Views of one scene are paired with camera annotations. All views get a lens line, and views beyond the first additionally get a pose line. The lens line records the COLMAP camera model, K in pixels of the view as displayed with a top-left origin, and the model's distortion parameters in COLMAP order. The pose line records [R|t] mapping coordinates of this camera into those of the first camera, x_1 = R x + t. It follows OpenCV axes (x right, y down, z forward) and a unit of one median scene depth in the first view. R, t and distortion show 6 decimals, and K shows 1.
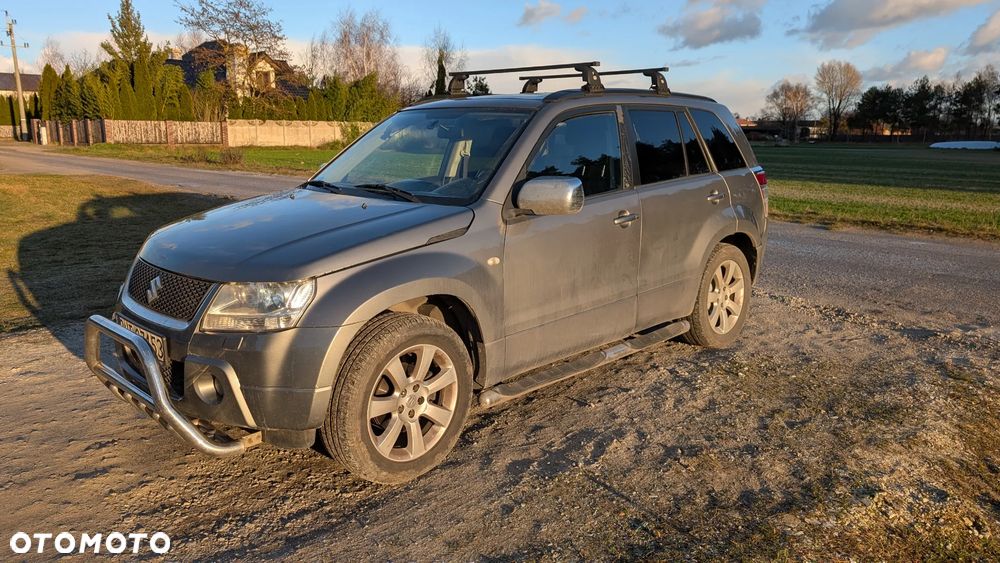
lens RADIAL K [[803.9, 0, 501.0], [0, 803.9, 291.5], [0, 0, 1]] dist [0.010204, -0.007095]
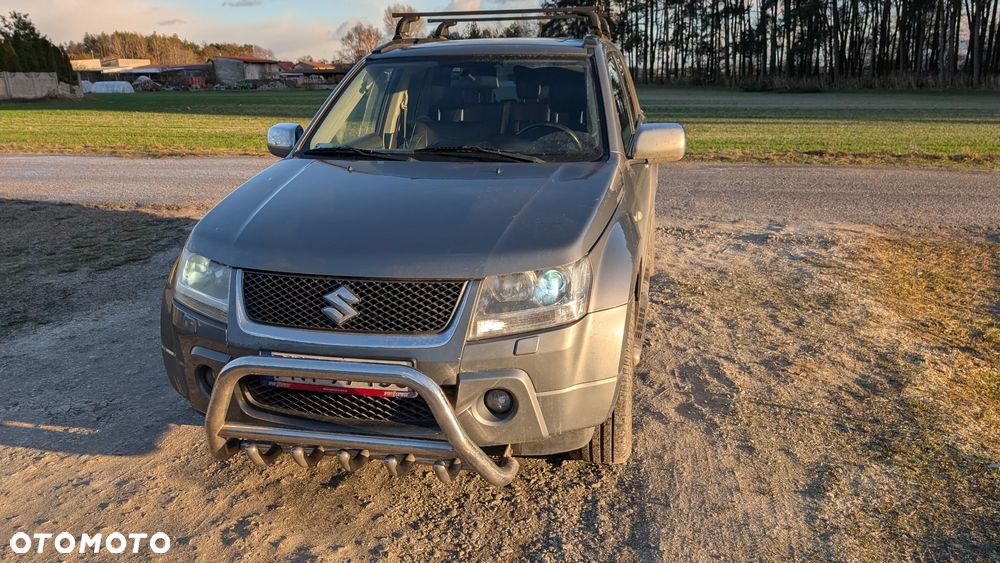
lens RADIAL K [[803.9, 0, 501.0], [0, 803.9, 291.5], [0, 0, 1]] dist [0.010204, -0.007095]
pose [[0.819751, -0.169644, 0.547019, -0.585245], [0.132385, 0.985384, 0.107202, -0.061398], [-0.557210, -0.015461, 0.830228, 0.235928]]
